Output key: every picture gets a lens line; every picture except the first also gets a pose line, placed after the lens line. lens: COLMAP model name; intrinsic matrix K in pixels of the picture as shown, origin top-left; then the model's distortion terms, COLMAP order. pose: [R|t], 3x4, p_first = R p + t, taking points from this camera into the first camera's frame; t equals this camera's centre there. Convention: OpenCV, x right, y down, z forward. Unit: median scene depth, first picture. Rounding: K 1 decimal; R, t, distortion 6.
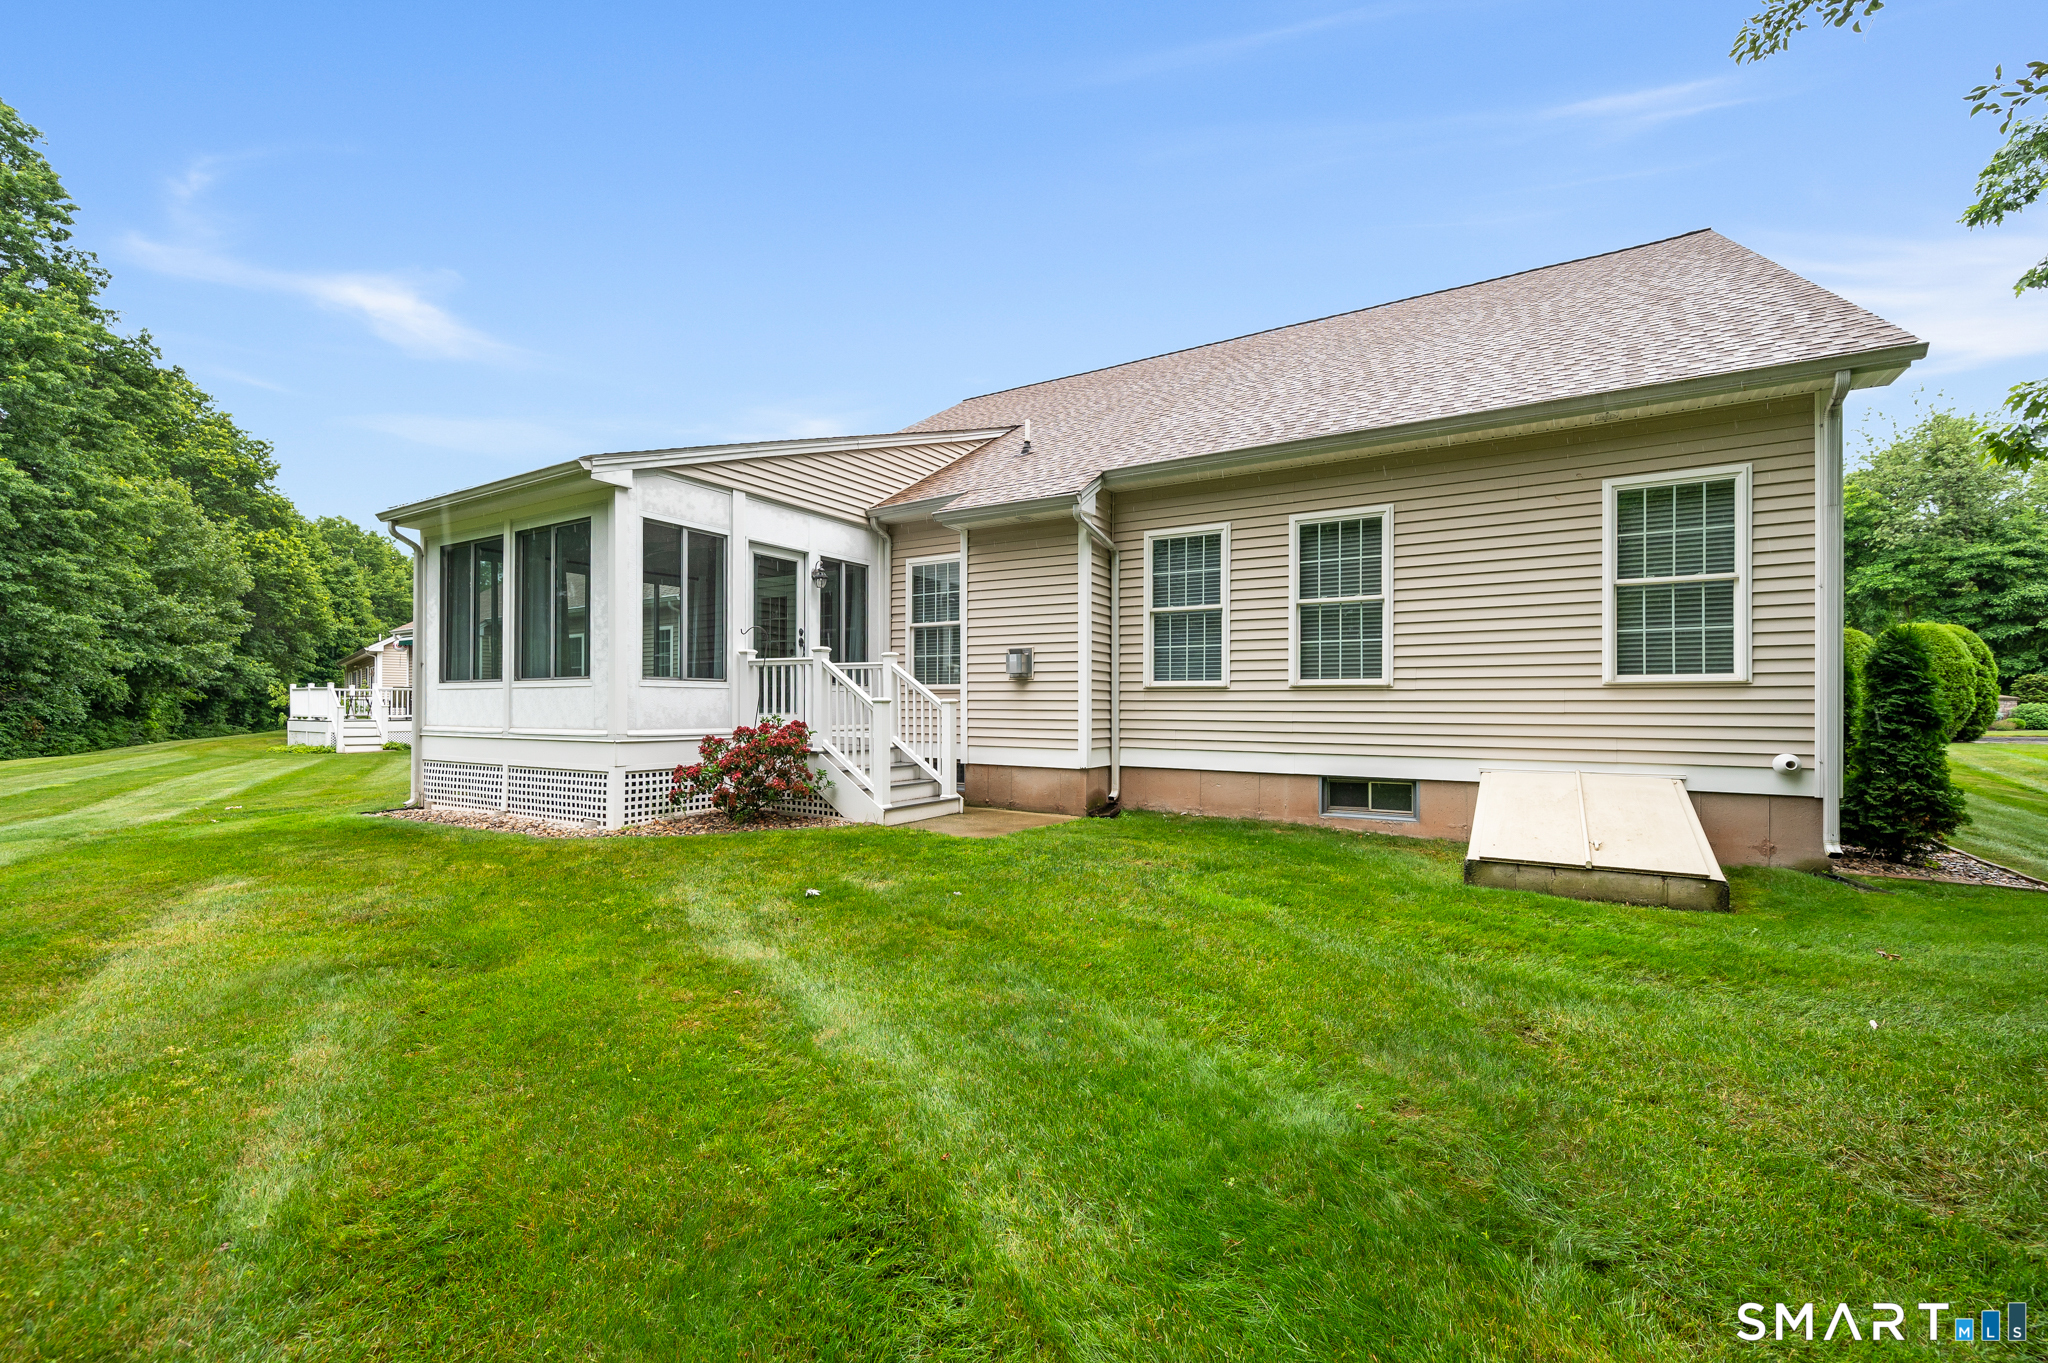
lens RADIAL K [[828.4, 0, 1015.2], [0, 828.4, 700.9], [0, 0, 1]] dist [-0.001301, -0.000265]
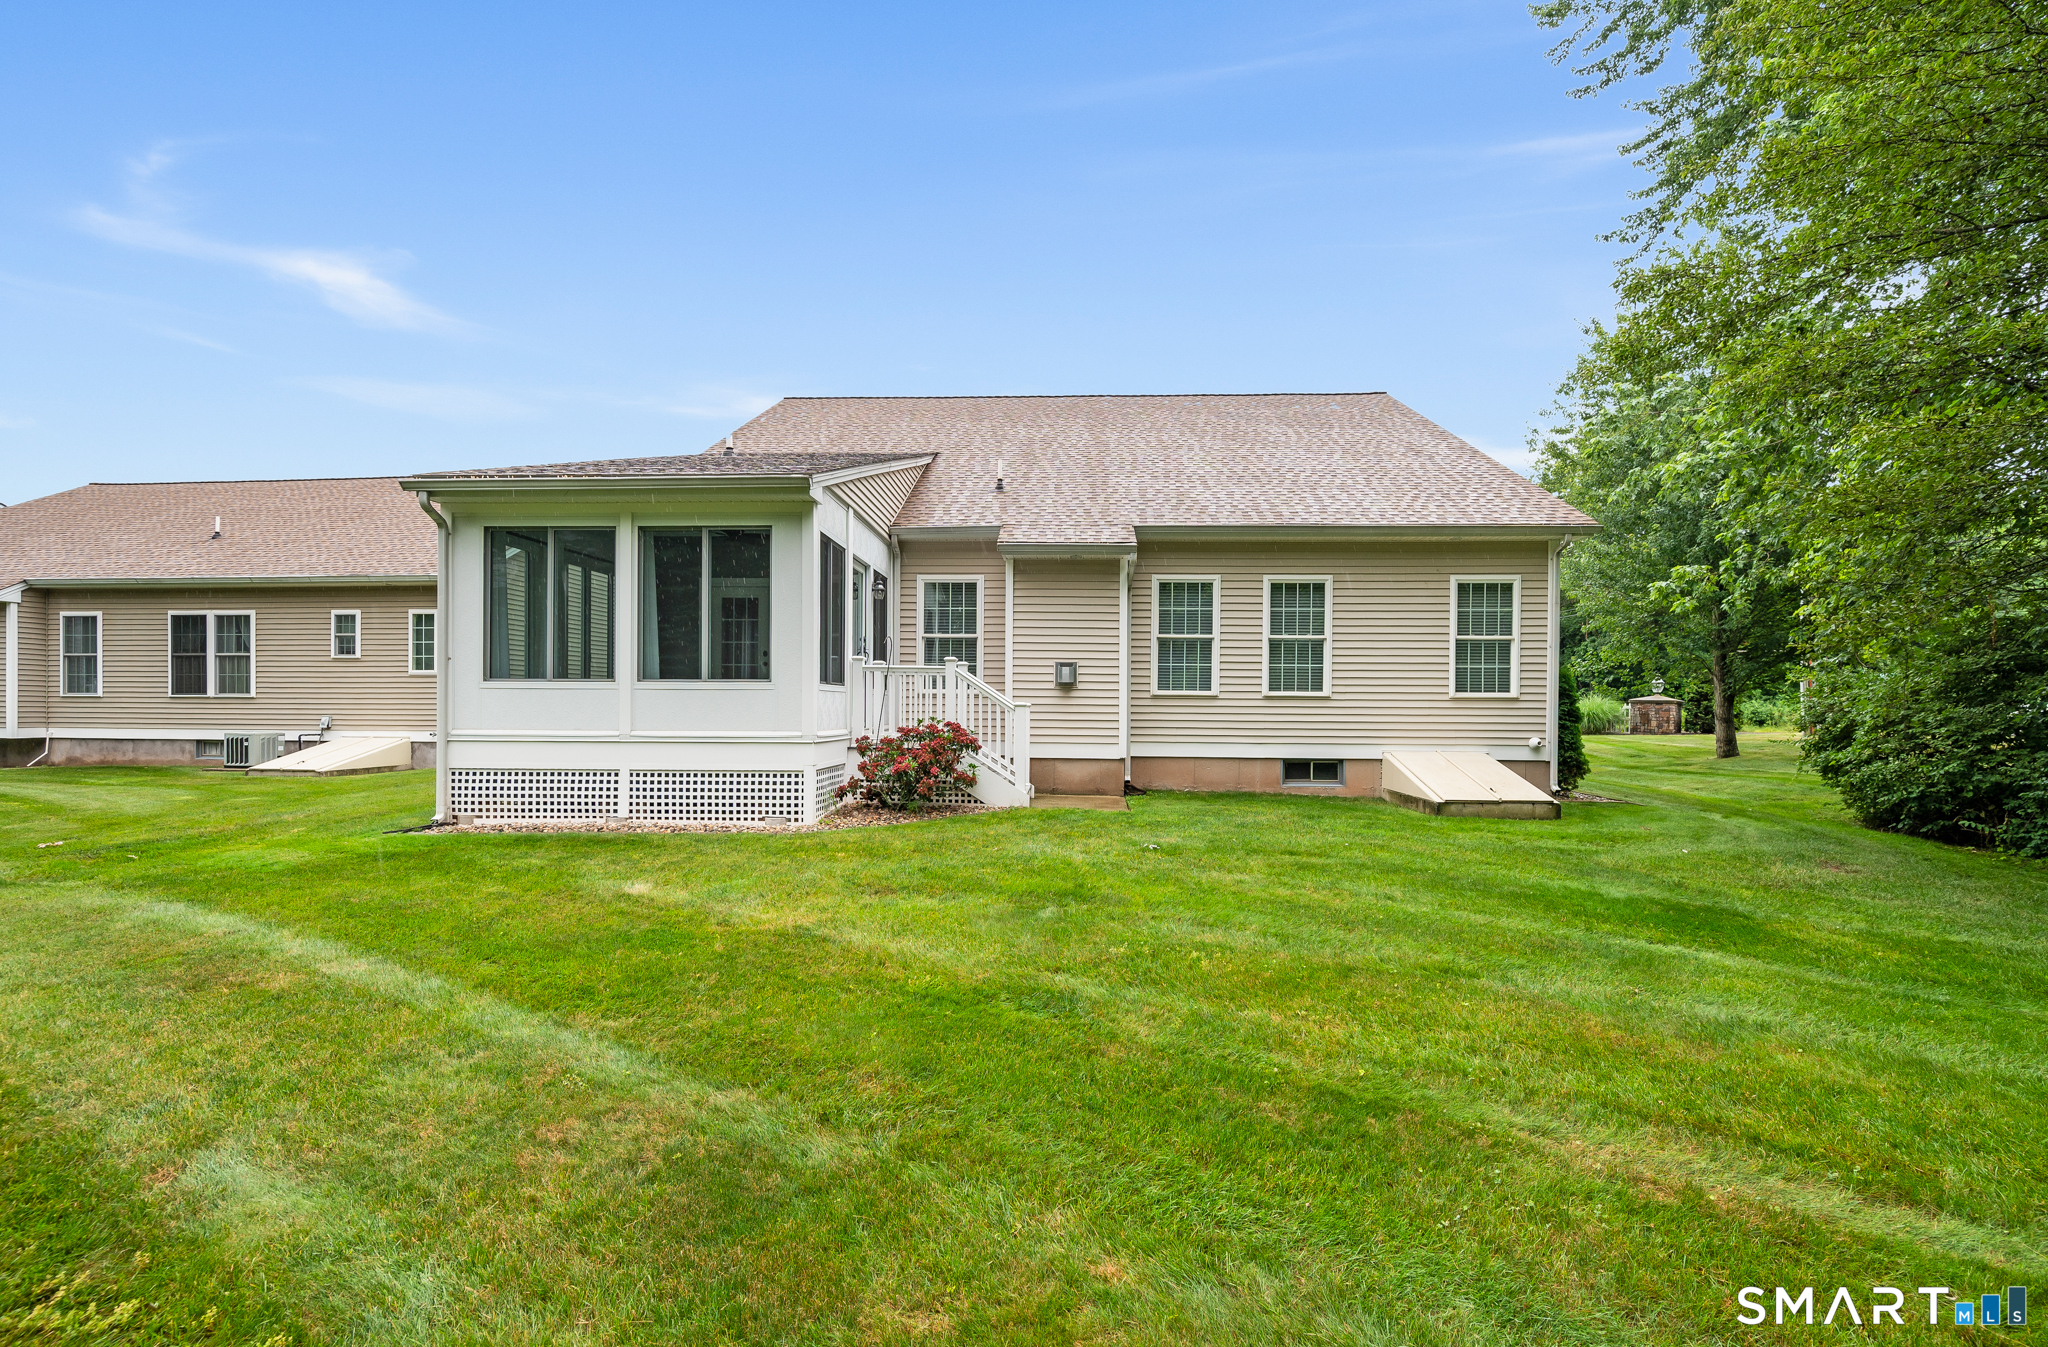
lens RADIAL K [[852.2, 0, 1032.0], [0, 852.2, 718.7], [0, 0, 1]] dist [-0.000460, -0.000123]
pose [[0.880771, -0.002507, 0.473535, -0.689857], [-0.007475, 0.999788, 0.019196, -0.004030], [-0.473483, -0.020447, 0.880566, -0.093630]]
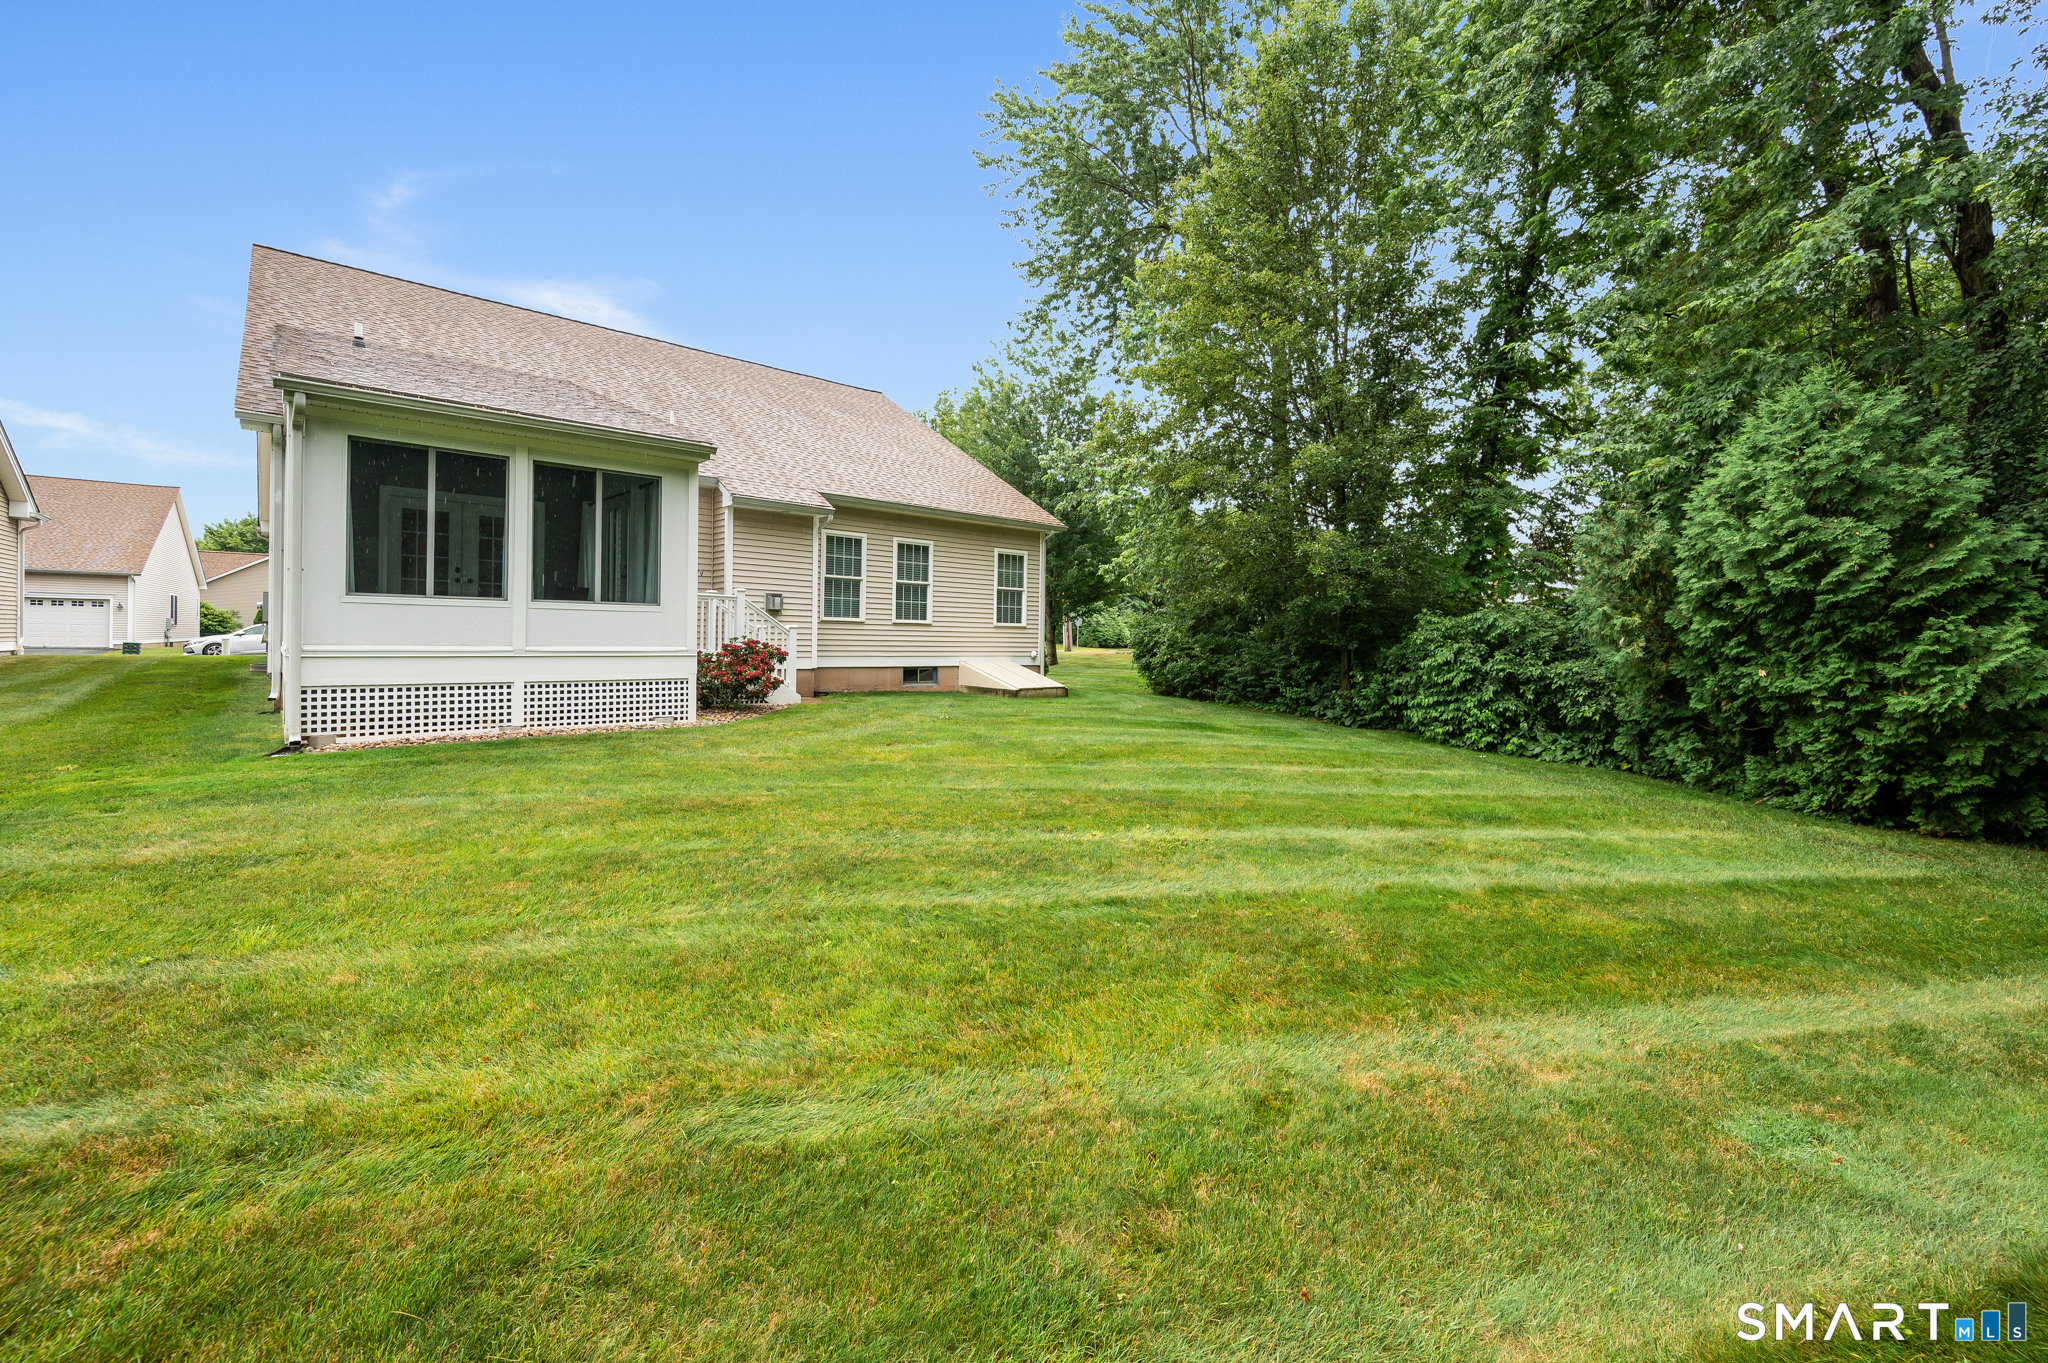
lens RADIAL K [[849.9, 0, 1022.4], [0, 849.9, 630.5], [0, 0, 1]] dist [-0.000877, -0.000097]
pose [[0.307106, 0.012195, 0.951597, -1.482489], [-0.021024, 0.999761, -0.006027, 0.006354], [-0.951443, -0.018155, 0.307289, 0.073894]]
